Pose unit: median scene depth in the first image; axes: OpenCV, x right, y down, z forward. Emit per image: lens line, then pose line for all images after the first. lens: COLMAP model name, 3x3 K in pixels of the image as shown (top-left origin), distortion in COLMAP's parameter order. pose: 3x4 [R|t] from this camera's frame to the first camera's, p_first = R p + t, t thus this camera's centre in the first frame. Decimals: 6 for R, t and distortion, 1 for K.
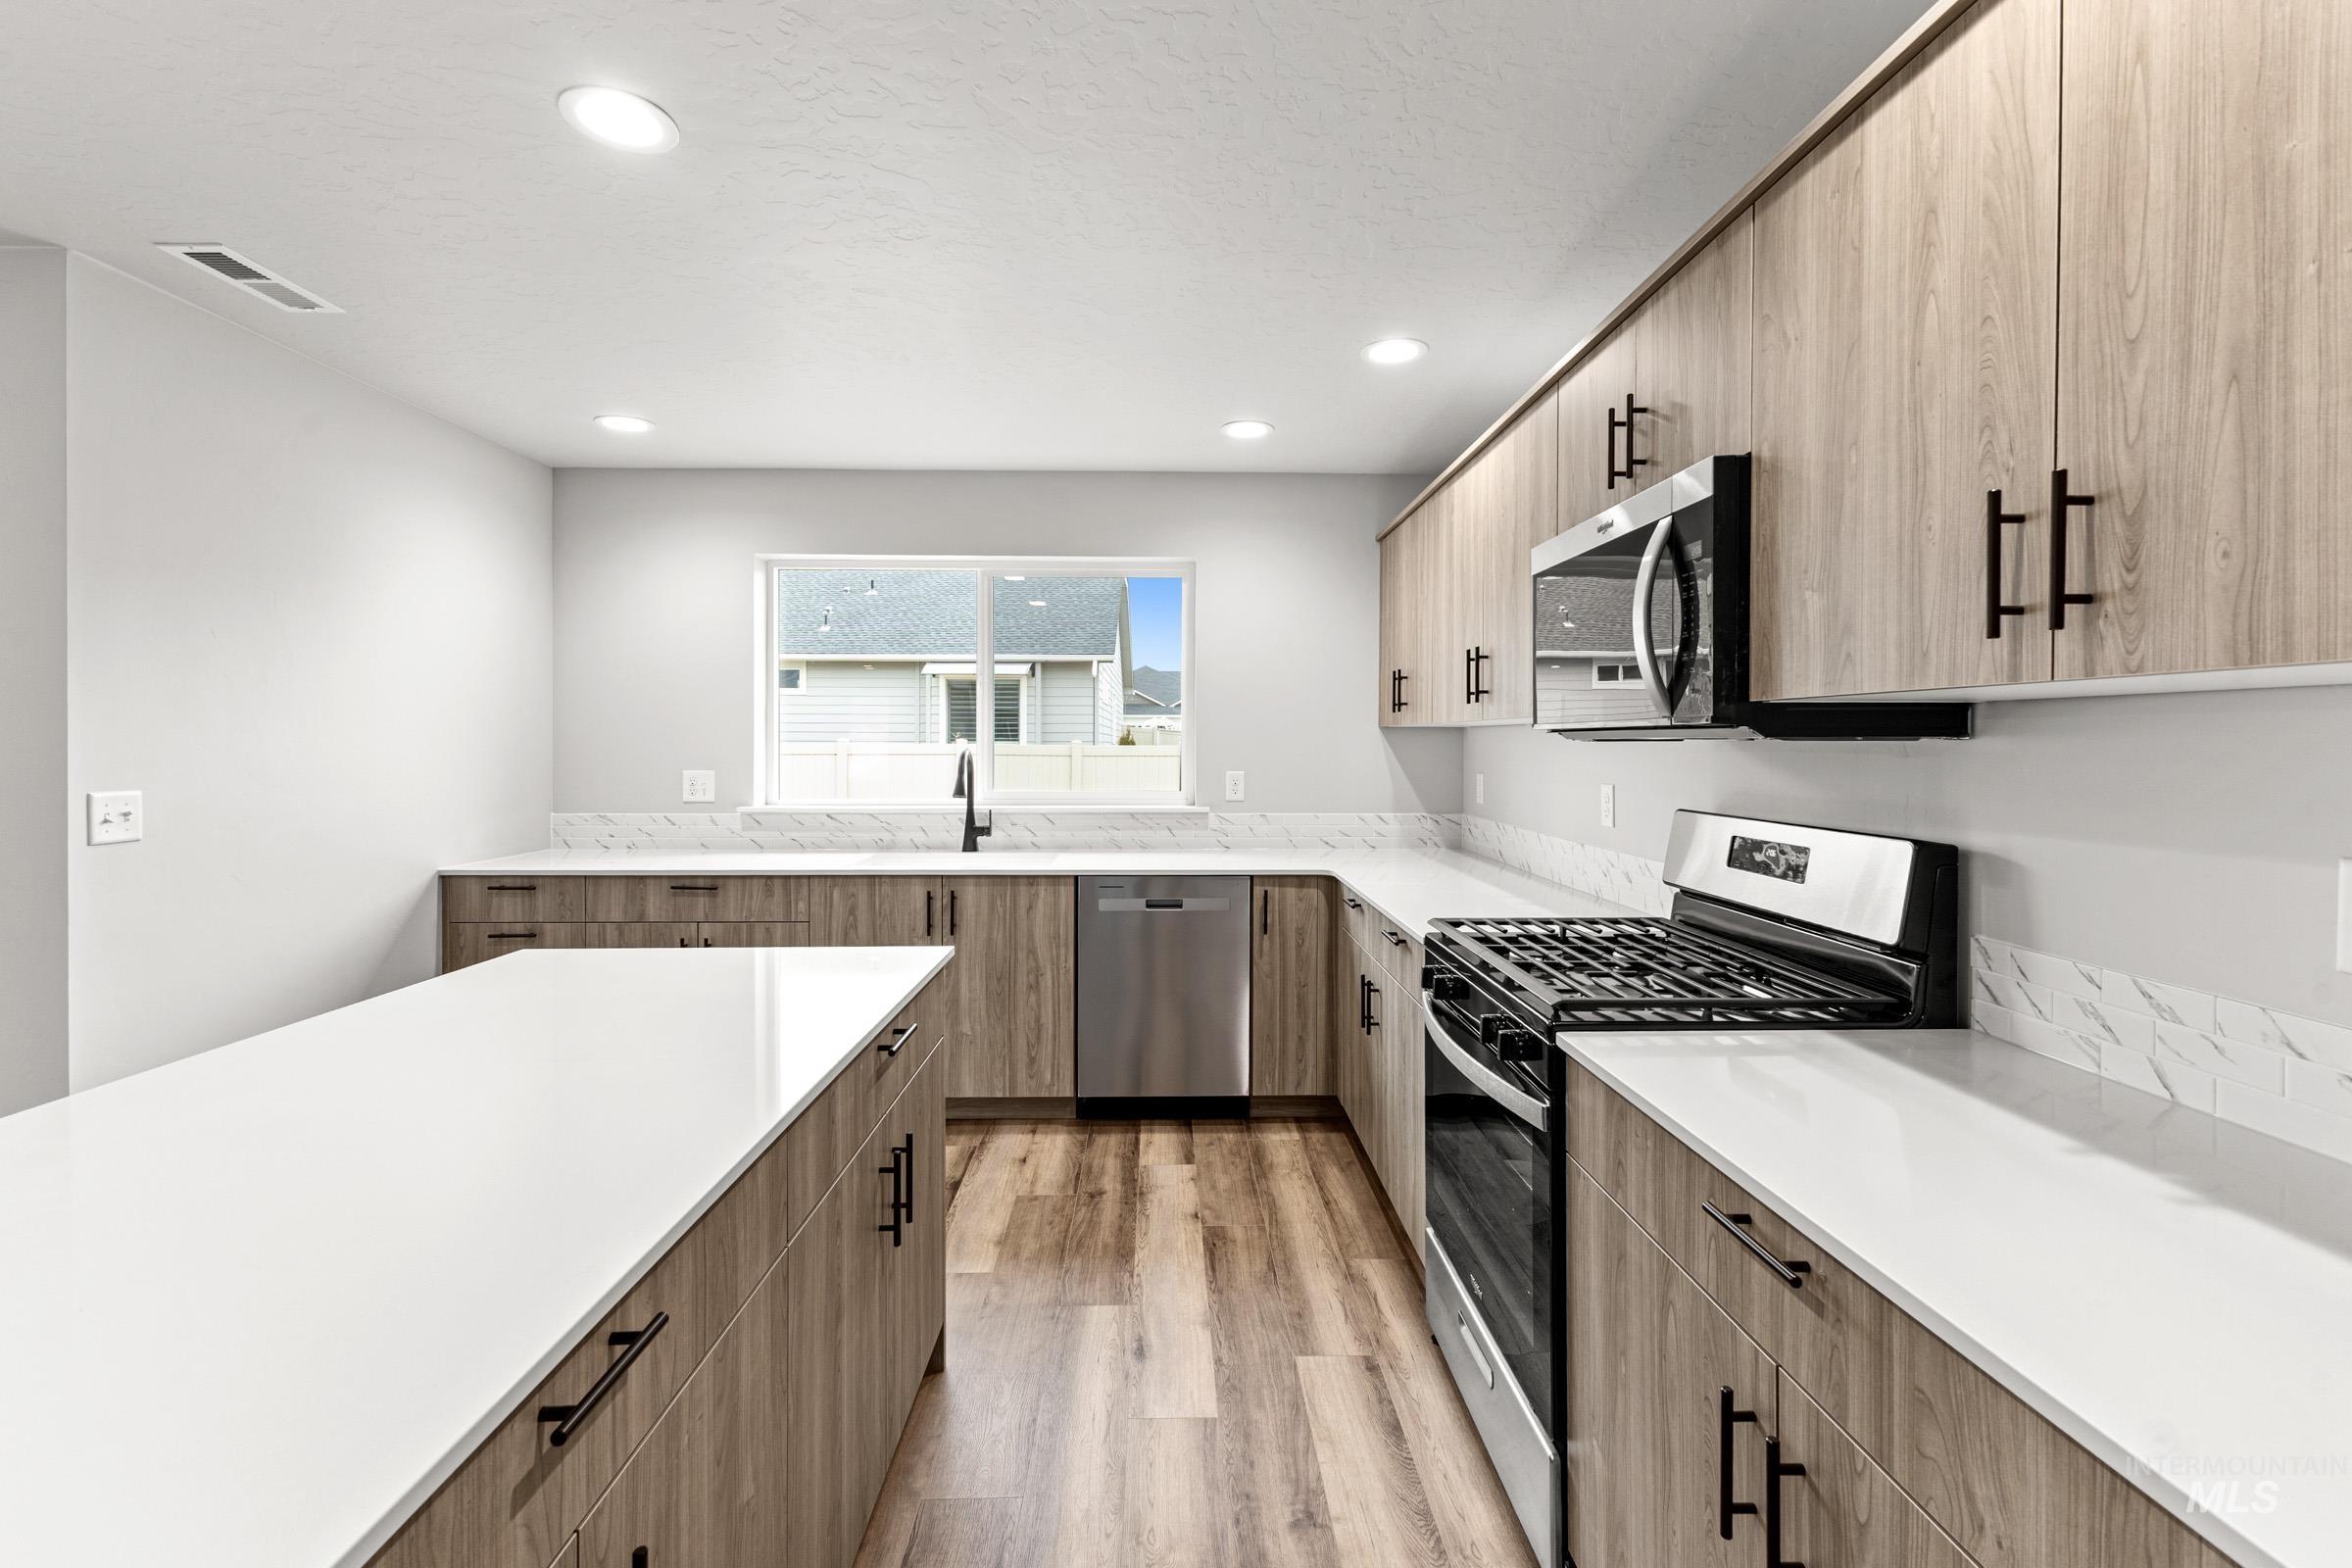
lens RADIAL K [[1020.7, 0, 1176.1], [0, 1020.7, 751.9], [0, 0, 1]] dist [0.009882, -0.000851]
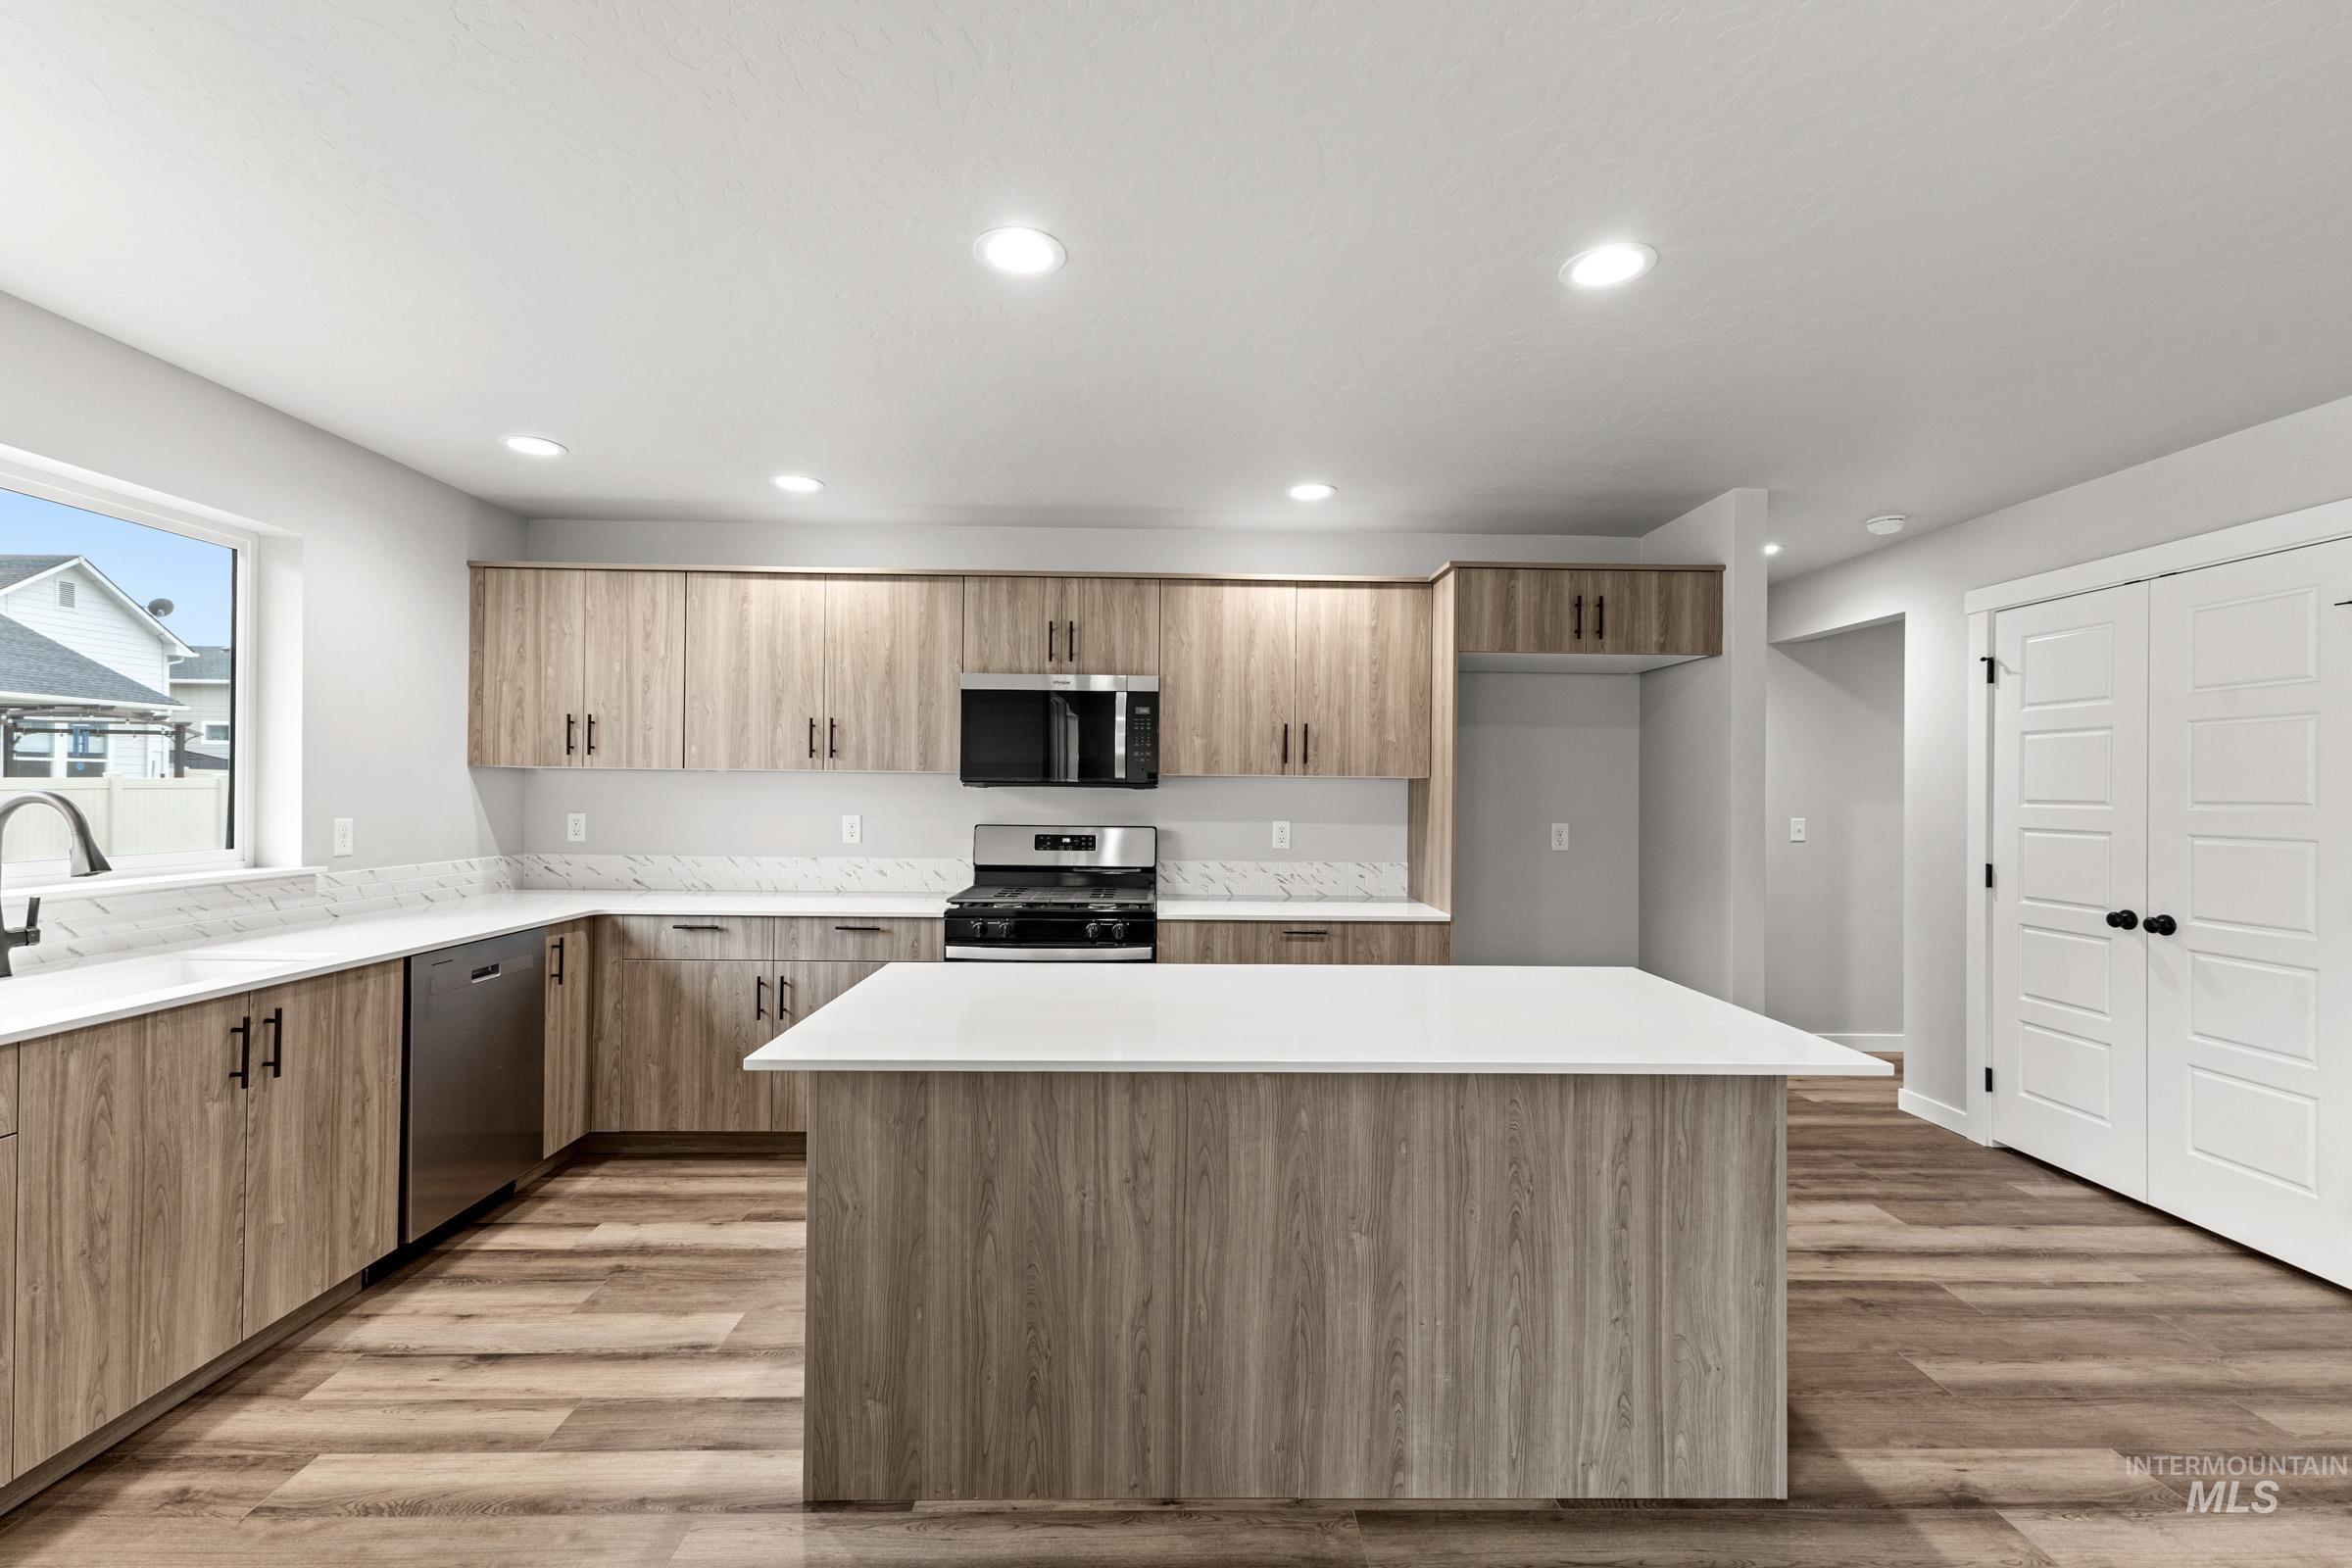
lens RADIAL K [[1020.7, 0, 1174.6], [0, 1020.7, 786.3], [0, 0, 1]] dist [0.009882, -0.000851]
pose [[-0.001216, 0.002336, 0.999997, -0.870337], [-0.001178, 0.999997, -0.002337, -0.005272], [-0.999999, -0.001180, -0.001214, 0.424272]]
